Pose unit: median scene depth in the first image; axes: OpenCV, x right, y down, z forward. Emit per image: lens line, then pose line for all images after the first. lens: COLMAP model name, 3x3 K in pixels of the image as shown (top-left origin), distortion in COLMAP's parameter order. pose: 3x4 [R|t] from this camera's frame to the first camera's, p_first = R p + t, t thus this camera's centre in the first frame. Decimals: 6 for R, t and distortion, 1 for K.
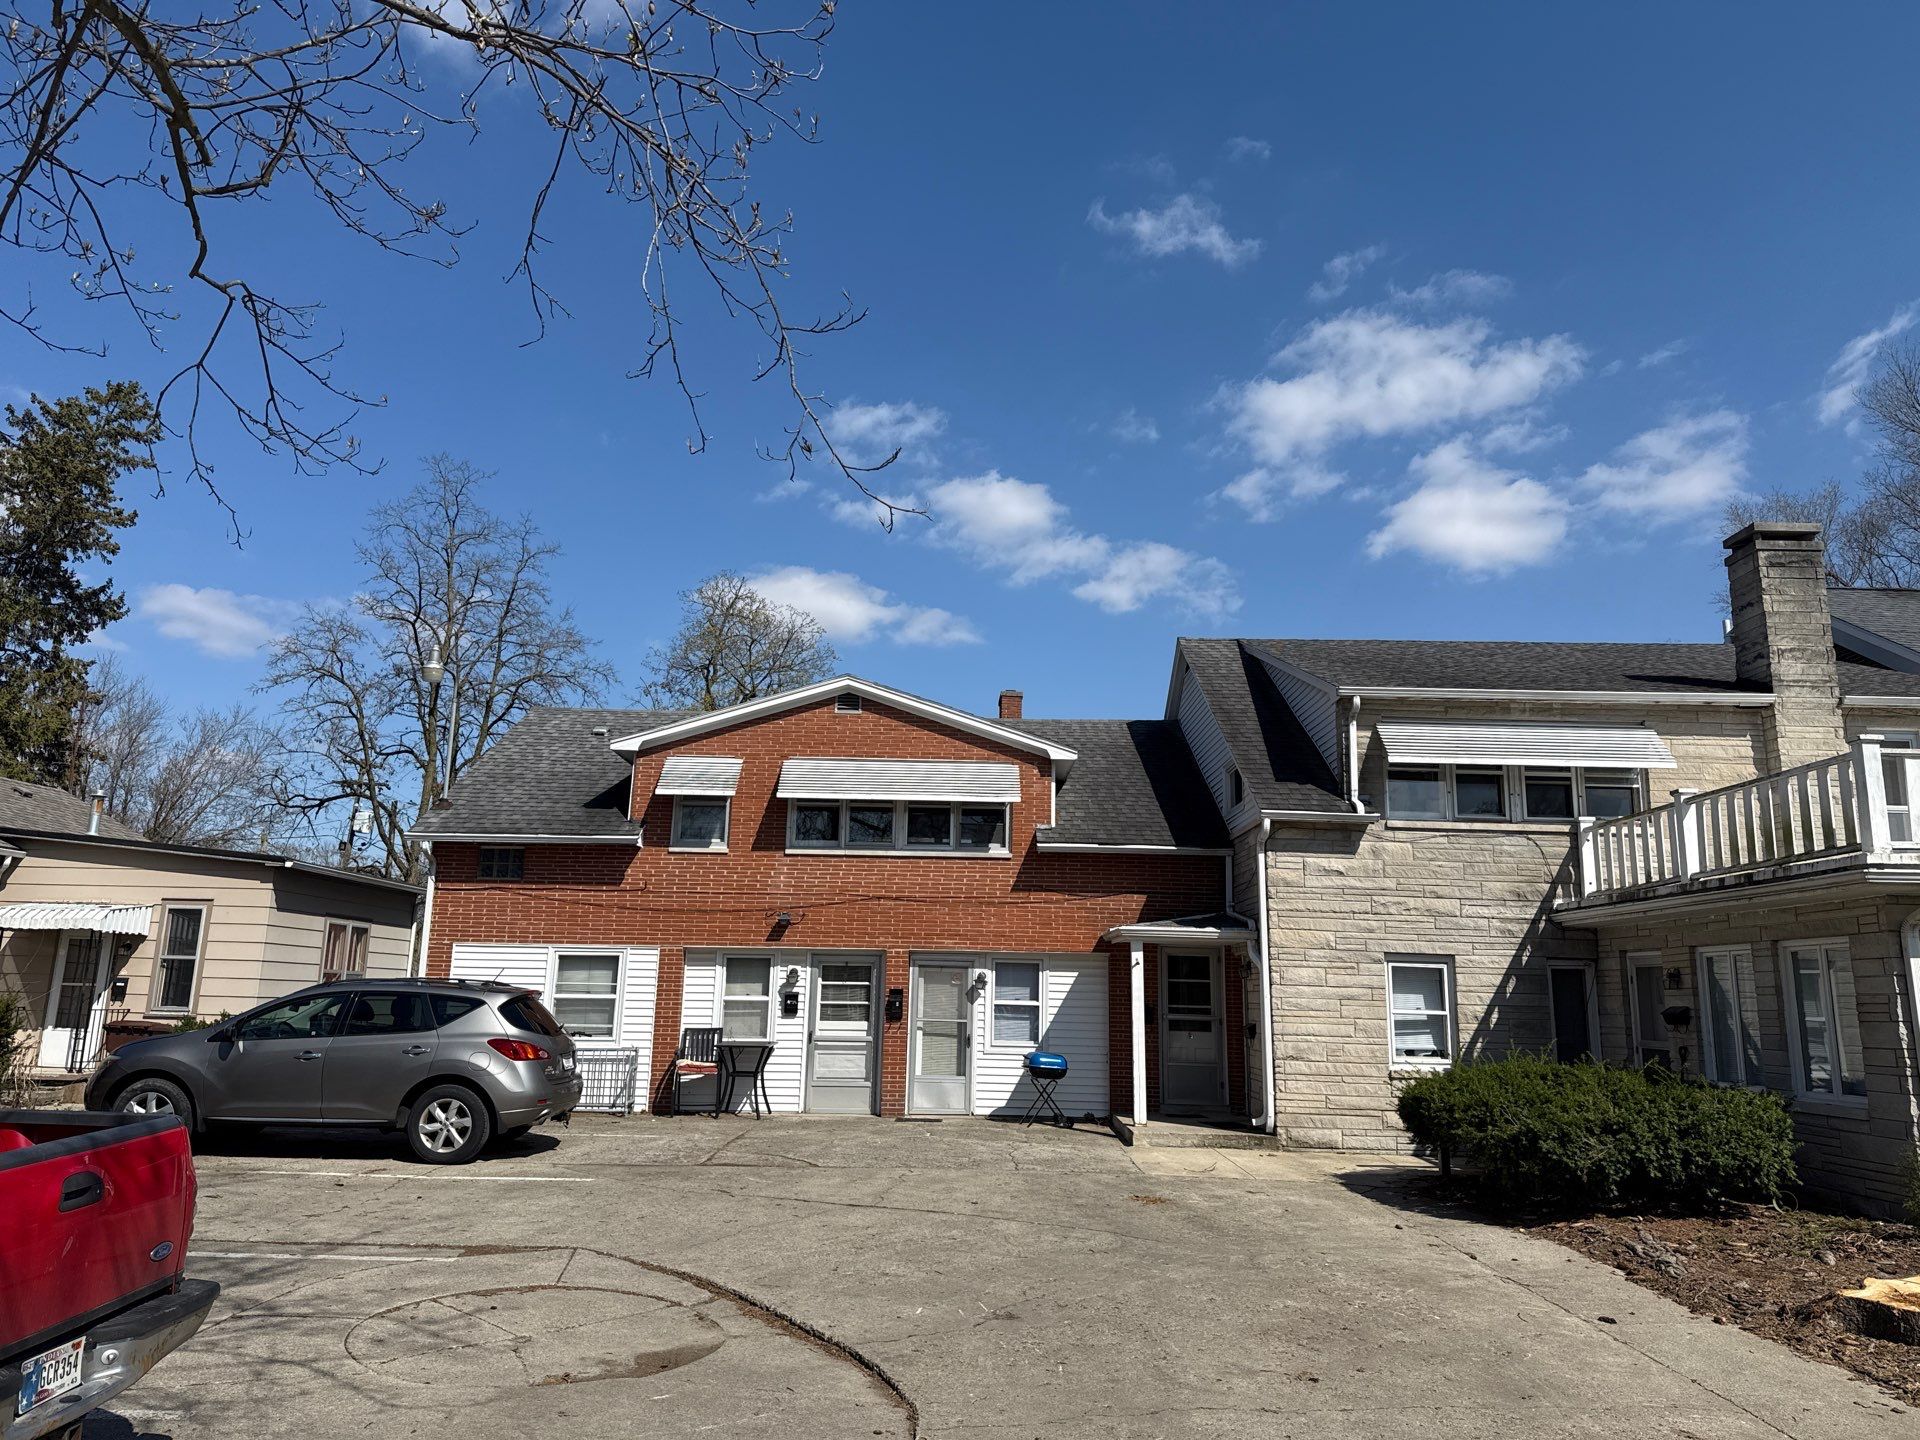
lens RADIAL K [[1348.7, 0, 950.0], [0, 1348.7, 705.0], [0, 0, 1]] dist [0.104412, -0.162575]
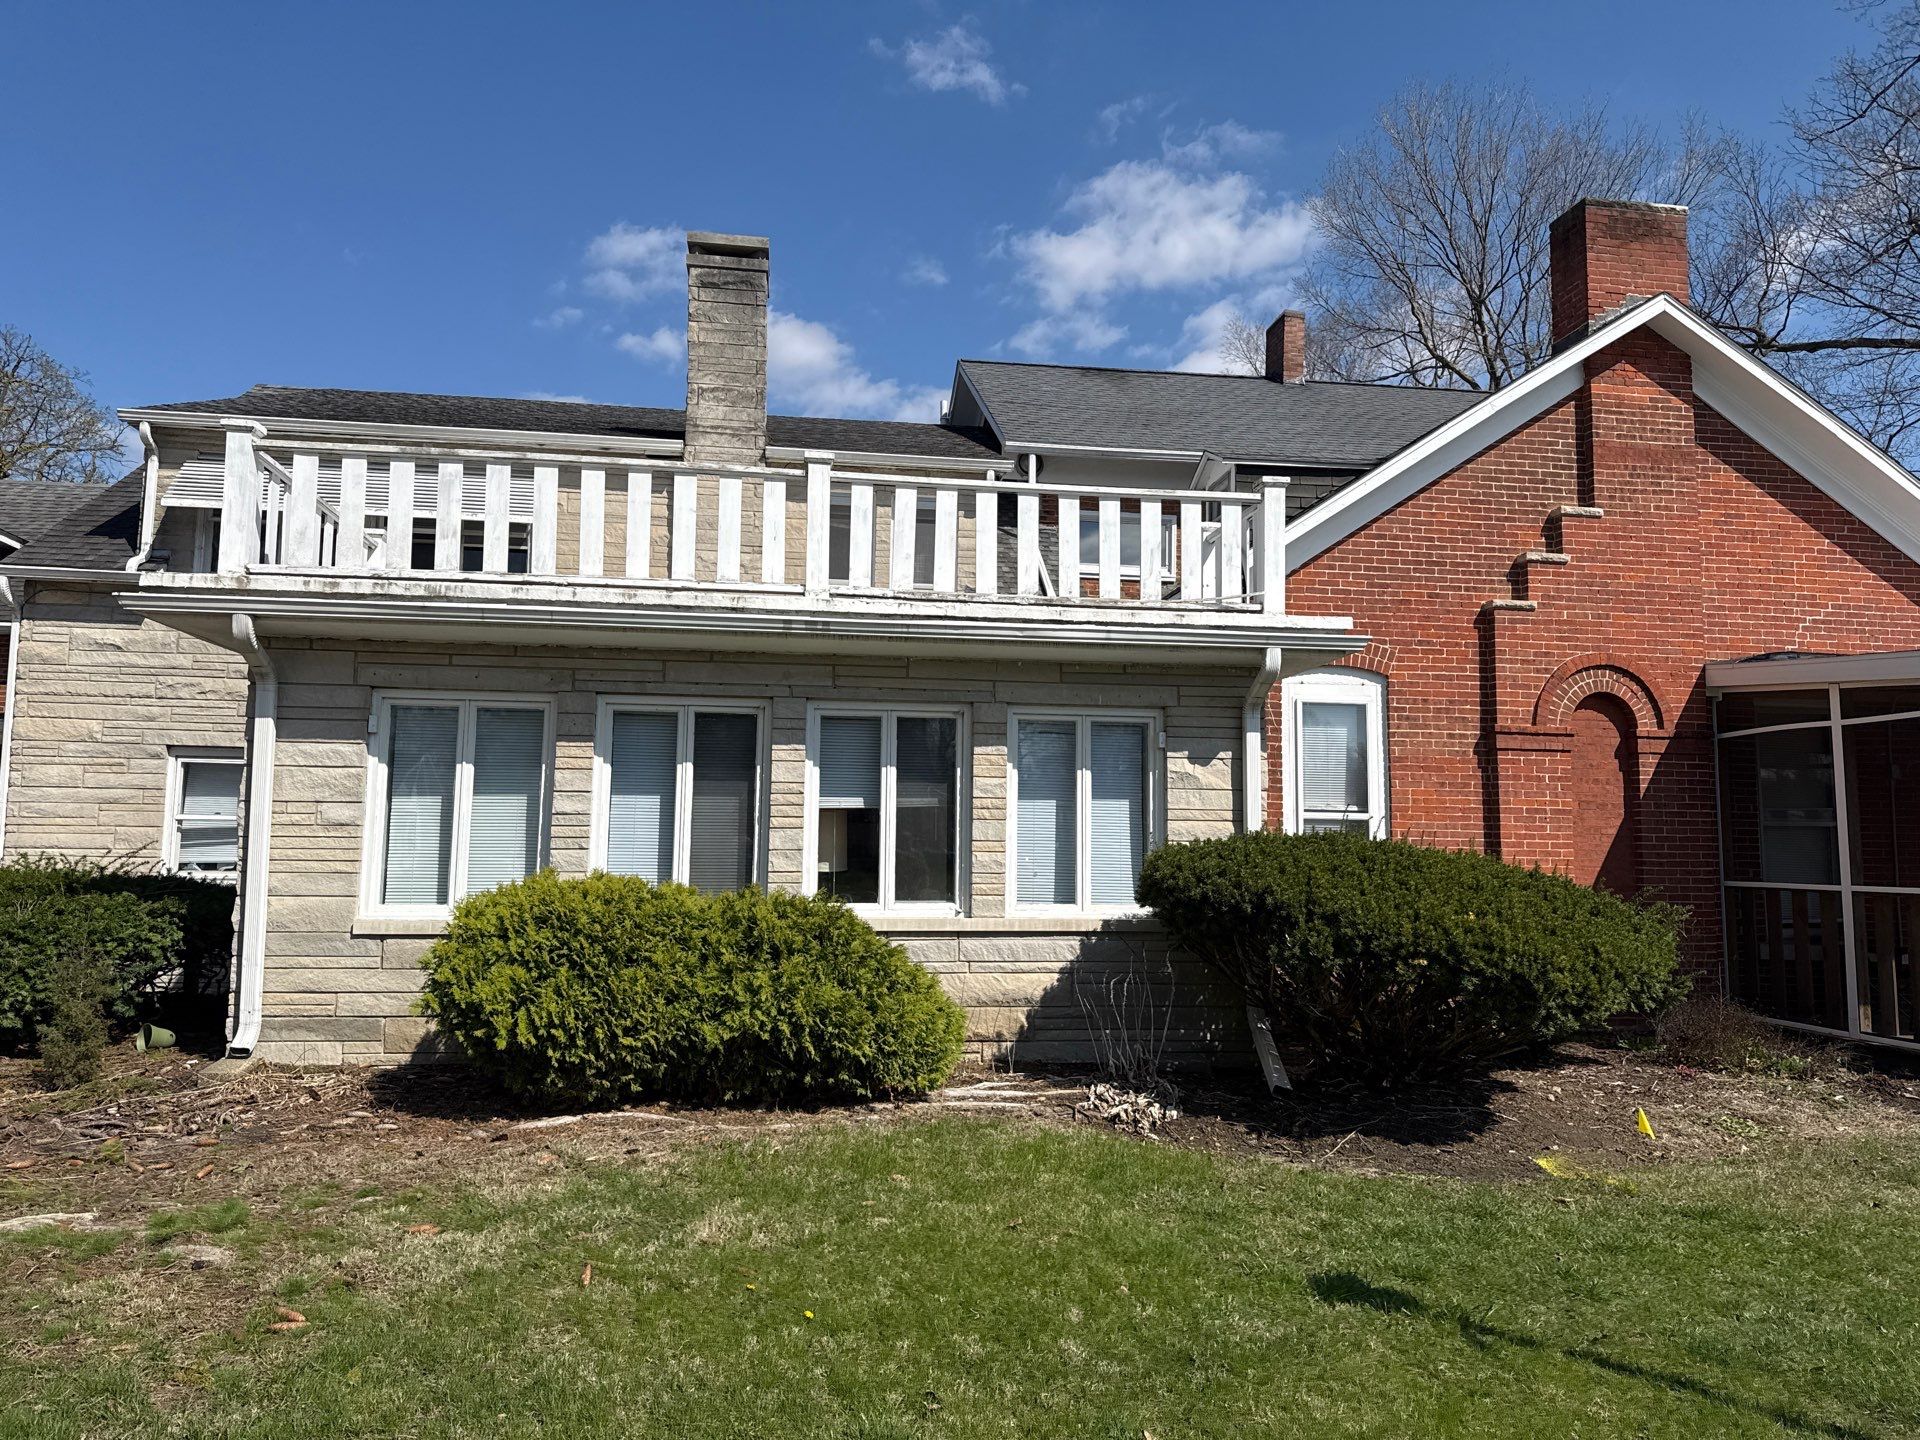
lens RADIAL K [[1356.3, 0, 945.7], [0, 1356.3, 699.5], [0, 0, 1]] dist [0.107832, -0.155743]
pose [[0.988068, 0.007038, 0.153860, 0.638449], [-0.022762, 0.994659, 0.100677, 0.062242], [-0.152329, -0.102978, 0.982950, 0.137237]]
